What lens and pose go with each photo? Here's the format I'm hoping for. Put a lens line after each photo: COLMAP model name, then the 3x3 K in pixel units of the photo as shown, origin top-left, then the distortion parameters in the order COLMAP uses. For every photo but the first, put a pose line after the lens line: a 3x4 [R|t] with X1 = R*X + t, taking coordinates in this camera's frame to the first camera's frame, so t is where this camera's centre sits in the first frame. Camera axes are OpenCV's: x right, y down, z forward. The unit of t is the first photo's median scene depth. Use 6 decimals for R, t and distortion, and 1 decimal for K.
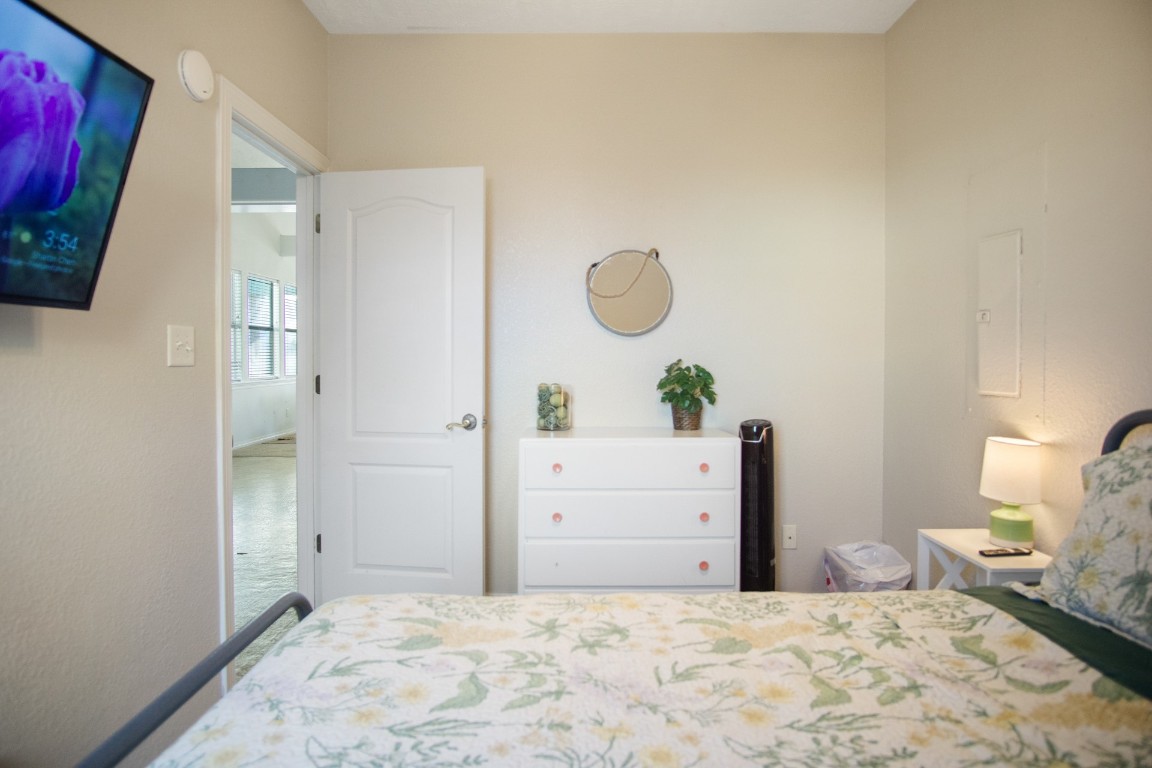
lens RADIAL K [[629.2, 0, 576.0], [0, 629.2, 384.0], [0, 0, 1]] dist [-0.021587, 0.002759]
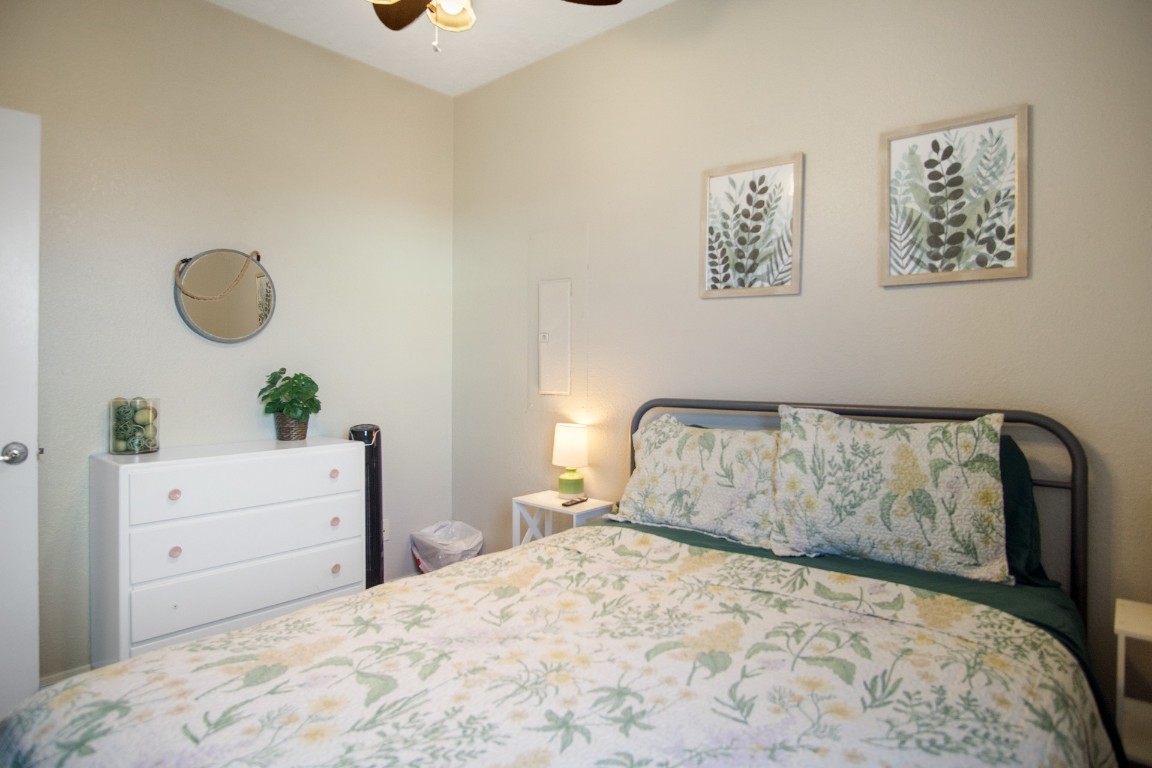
lens RADIAL K [[653.0, 0, 575.7], [0, 653.0, 371.0], [0, 0, 1]] dist [-0.000747, -0.000746]
pose [[0.648534, -0.002325, 0.761182, -0.631253], [0.026020, 0.999479, -0.019116, -0.007468], [-0.760741, 0.032203, 0.648256, 0.000645]]
